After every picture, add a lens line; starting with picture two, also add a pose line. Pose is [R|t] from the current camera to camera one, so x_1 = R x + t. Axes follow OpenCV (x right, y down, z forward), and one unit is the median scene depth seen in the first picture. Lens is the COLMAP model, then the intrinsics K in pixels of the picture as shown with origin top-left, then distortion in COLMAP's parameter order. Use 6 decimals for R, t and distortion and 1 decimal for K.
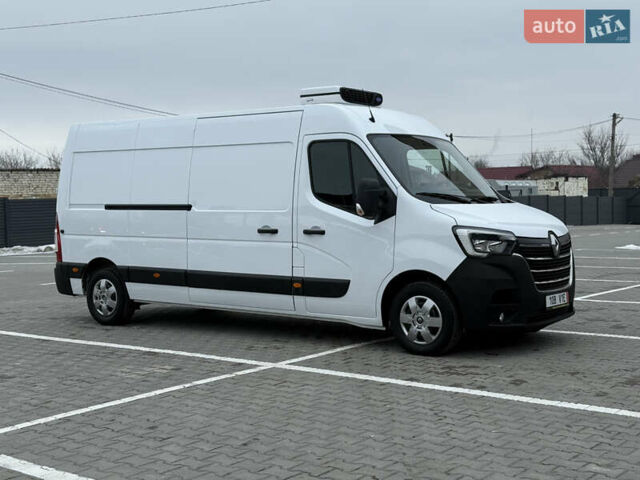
lens RADIAL K [[894.0, 0, 320.0], [0, 894.0, 240.0], [0, 0, 1]] dist [0.110074, -0.045137]
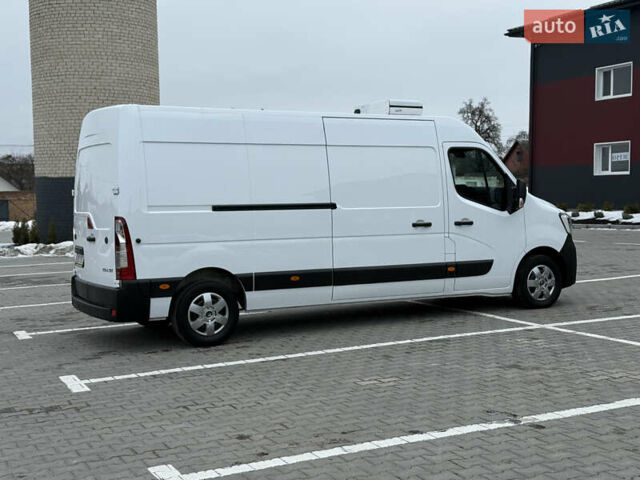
lens RADIAL K [[894.0, 0, 320.0], [0, 894.0, 240.0], [0, 0, 1]] dist [0.110074, -0.045137]
pose [[0.421822, -0.040816, 0.905760, -1.152491], [0.058140, 0.998148, 0.017903, -0.018645], [-0.904813, 0.045109, 0.423413, 0.647567]]
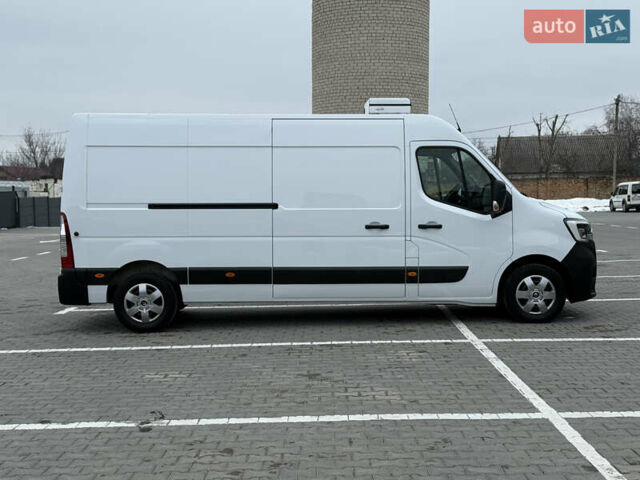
lens RADIAL K [[894.0, 0, 320.0], [0, 894.0, 240.0], [0, 0, 1]] dist [0.110074, -0.045137]
pose [[0.781859, -0.026971, 0.622871, -0.808707], [0.028630, 0.999563, 0.007344, -0.003908], [-0.622797, 0.012091, 0.782290, 0.187204]]
